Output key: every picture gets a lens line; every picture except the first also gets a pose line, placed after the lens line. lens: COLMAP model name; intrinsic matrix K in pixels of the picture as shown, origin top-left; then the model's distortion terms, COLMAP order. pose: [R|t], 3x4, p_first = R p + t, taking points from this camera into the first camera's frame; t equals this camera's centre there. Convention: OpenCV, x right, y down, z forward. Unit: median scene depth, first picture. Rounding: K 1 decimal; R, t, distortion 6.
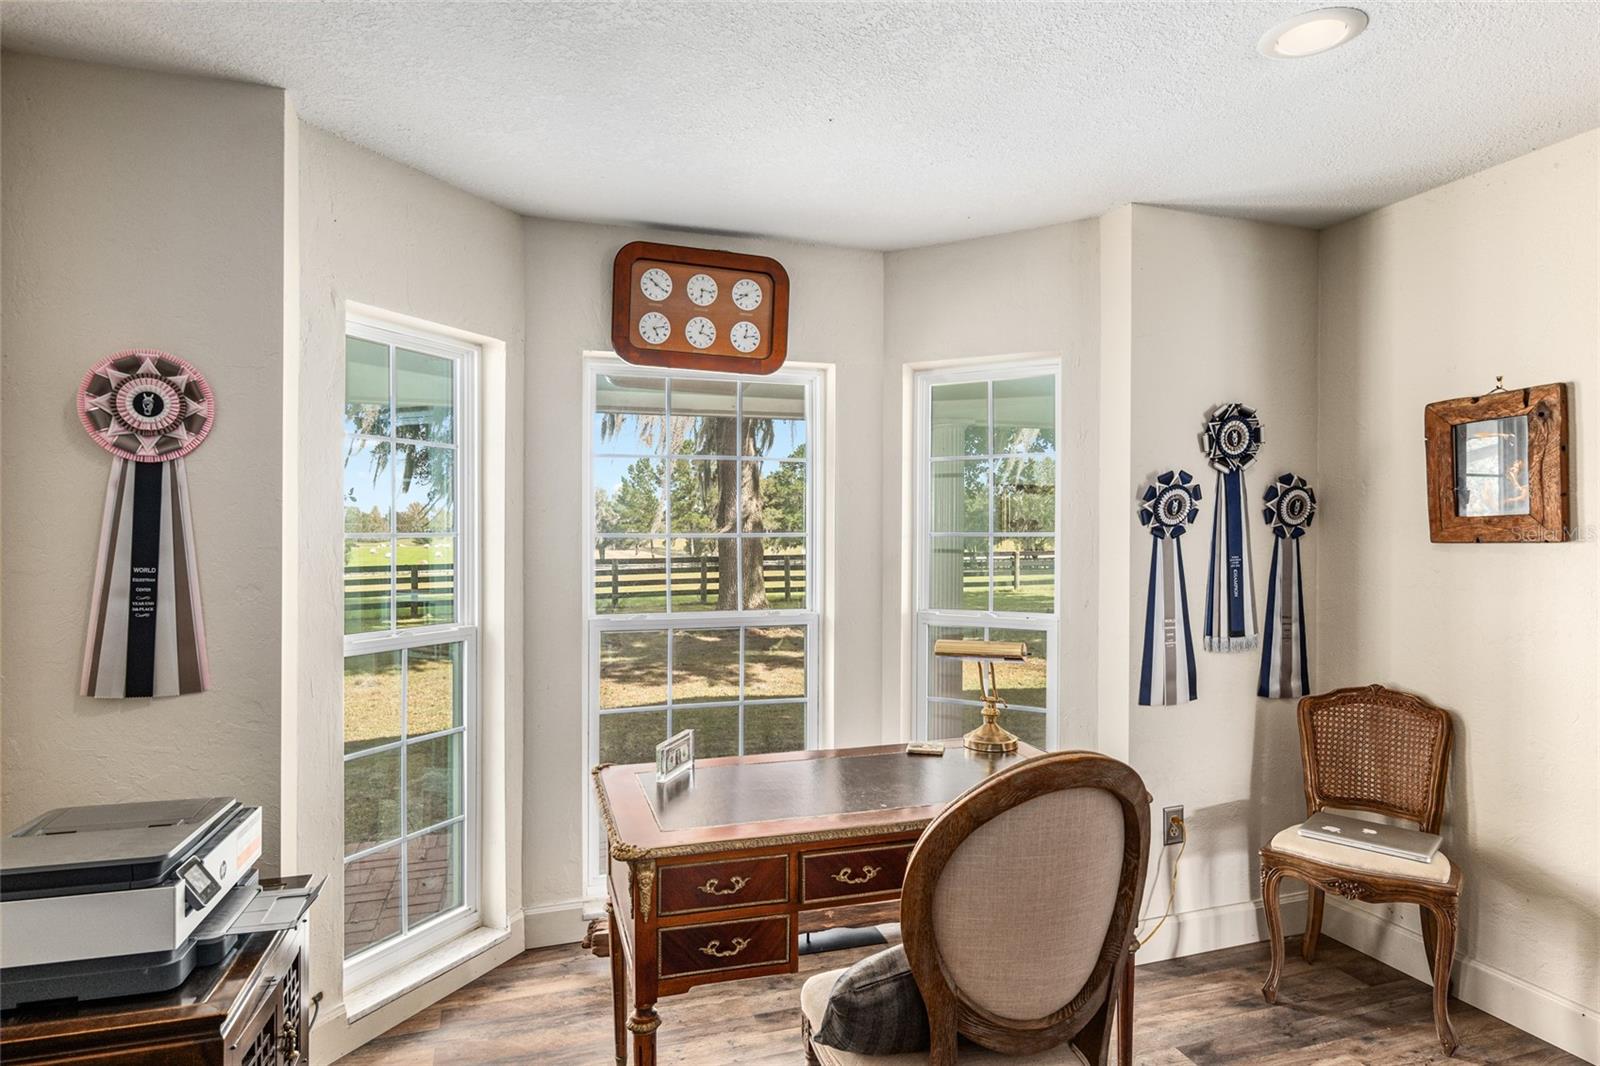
lens RADIAL K [[900.0, 0, 800.0], [0, 900.0, 533.0], [0, 0, 1]] dist [-0.000114, -0.000215]
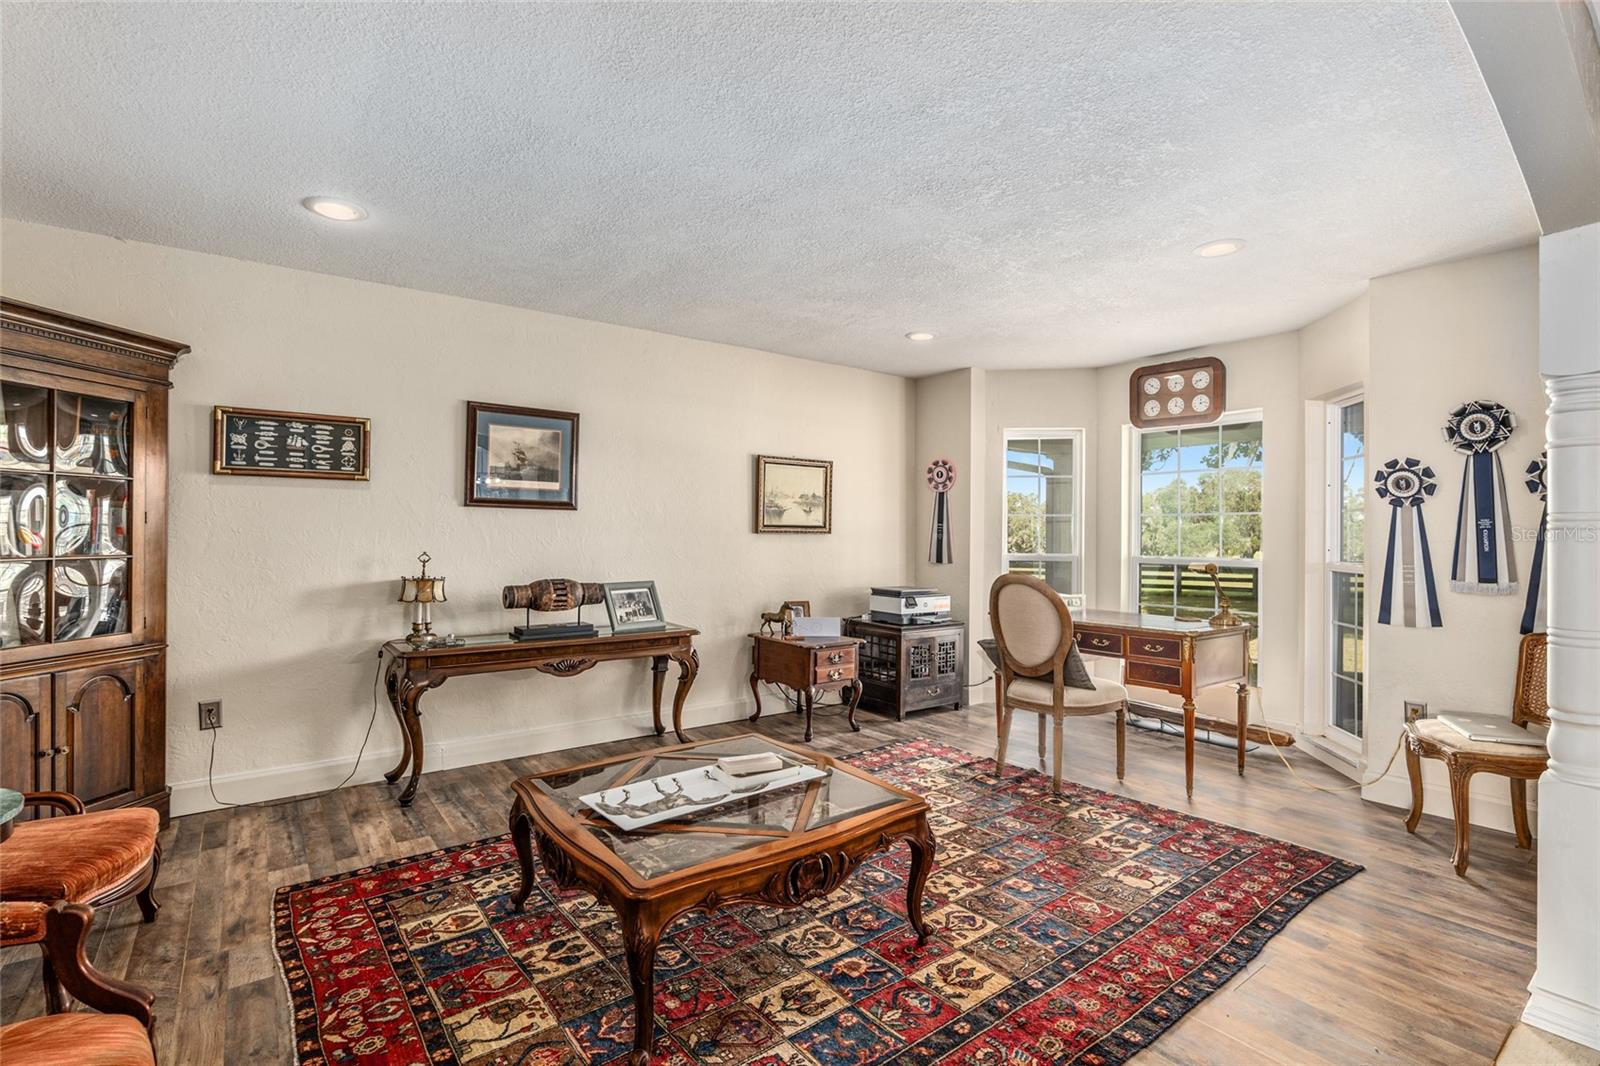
lens RADIAL K [[740.1, 0, 797.0], [0, 740.1, 531.0], [0, 0, 1]] dist [-0.010930, 0.001105]
pose [[0.322478, -0.001231, -0.946576, 1.166235], [-0.008432, 0.999956, -0.004173, 0.055522], [0.946539, 0.009327, 0.322454, -0.259233]]
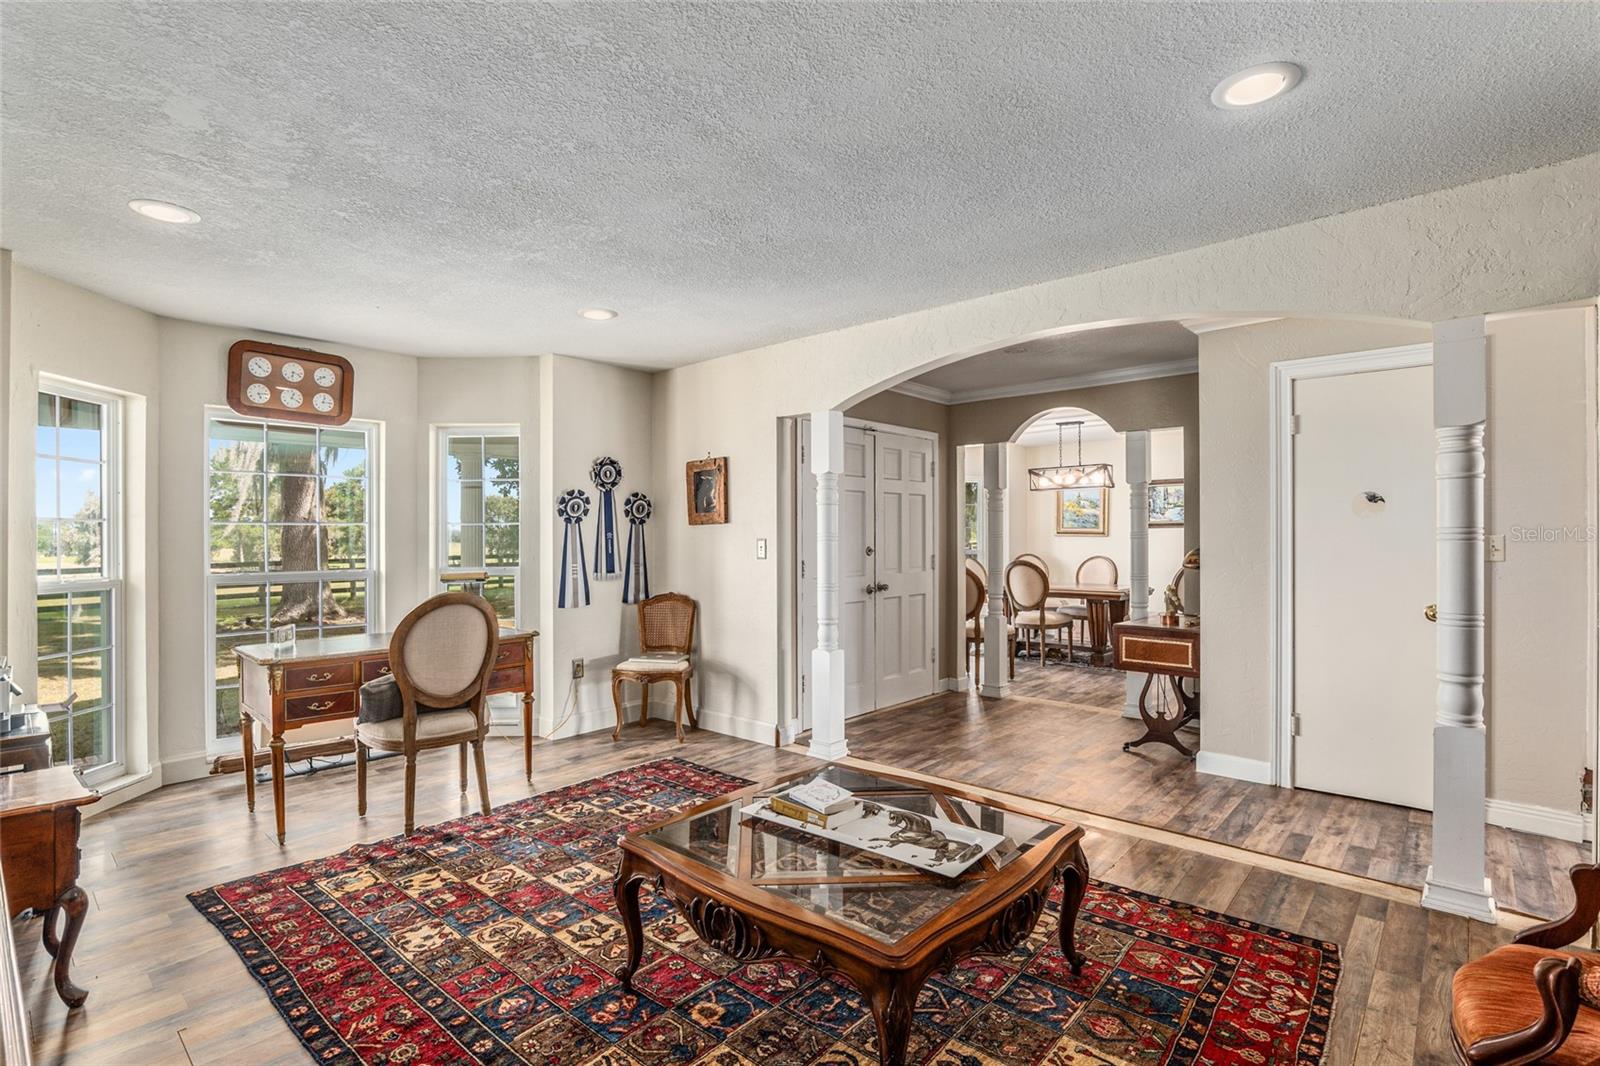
lens RADIAL K [[761.1, 0, 796.6], [0, 761.1, 536.7], [0, 0, 1]] dist [-0.013765, 0.001760]
pose [[0.869526, -0.004243, 0.493869, 0.008089], [0.007101, 0.999967, -0.003910, 0.044502], [-0.493836, 0.006907, 0.869528, -0.692922]]
